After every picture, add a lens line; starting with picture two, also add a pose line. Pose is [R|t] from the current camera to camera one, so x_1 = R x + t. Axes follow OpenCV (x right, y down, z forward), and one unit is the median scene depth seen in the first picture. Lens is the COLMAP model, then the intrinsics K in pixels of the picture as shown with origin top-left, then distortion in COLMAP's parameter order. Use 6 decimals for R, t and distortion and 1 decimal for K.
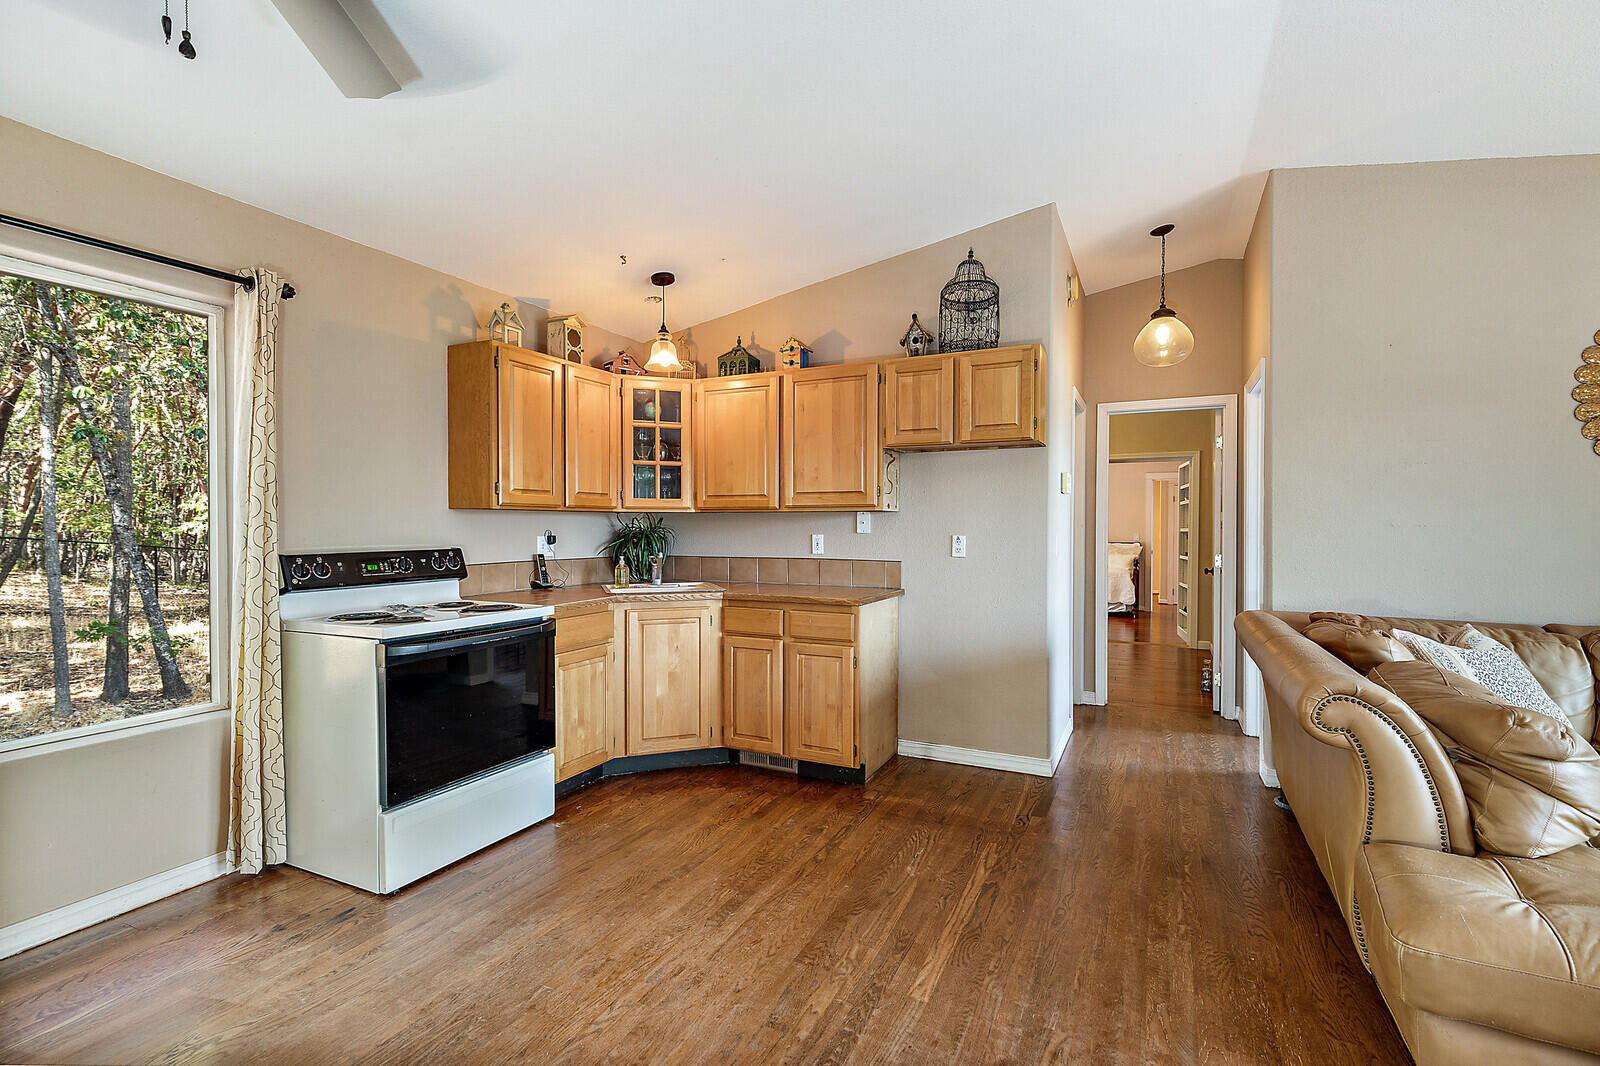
lens RADIAL K [[734.0, 0, 800.0], [0, 734.0, 533.0], [0, 0, 1]] dist [0.008710, -0.001052]
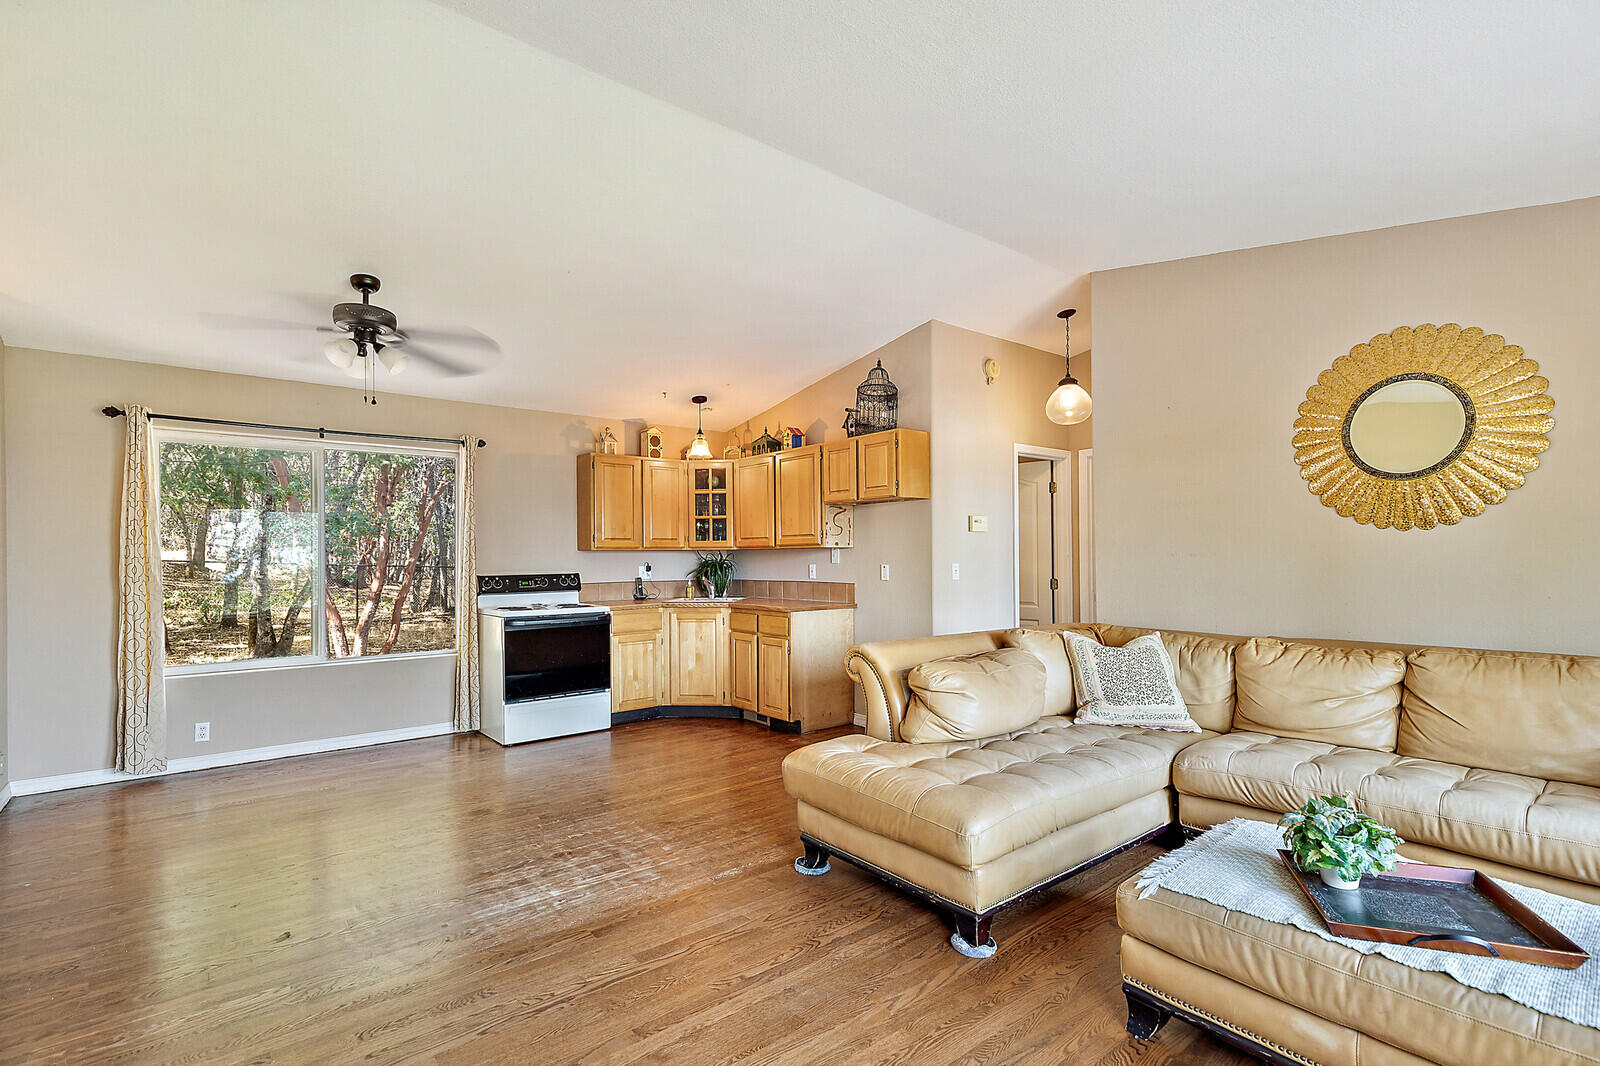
lens RADIAL K [[749.8, 0, 797.9], [0, 749.8, 550.1], [0, 0, 1]] dist [0.002969, -0.000141]
pose [[0.905427, -0.012608, -0.424315, 0.747506], [0.004822, 0.999800, -0.019420, 0.003073], [0.424474, 0.015538, 0.905307, -0.375759]]
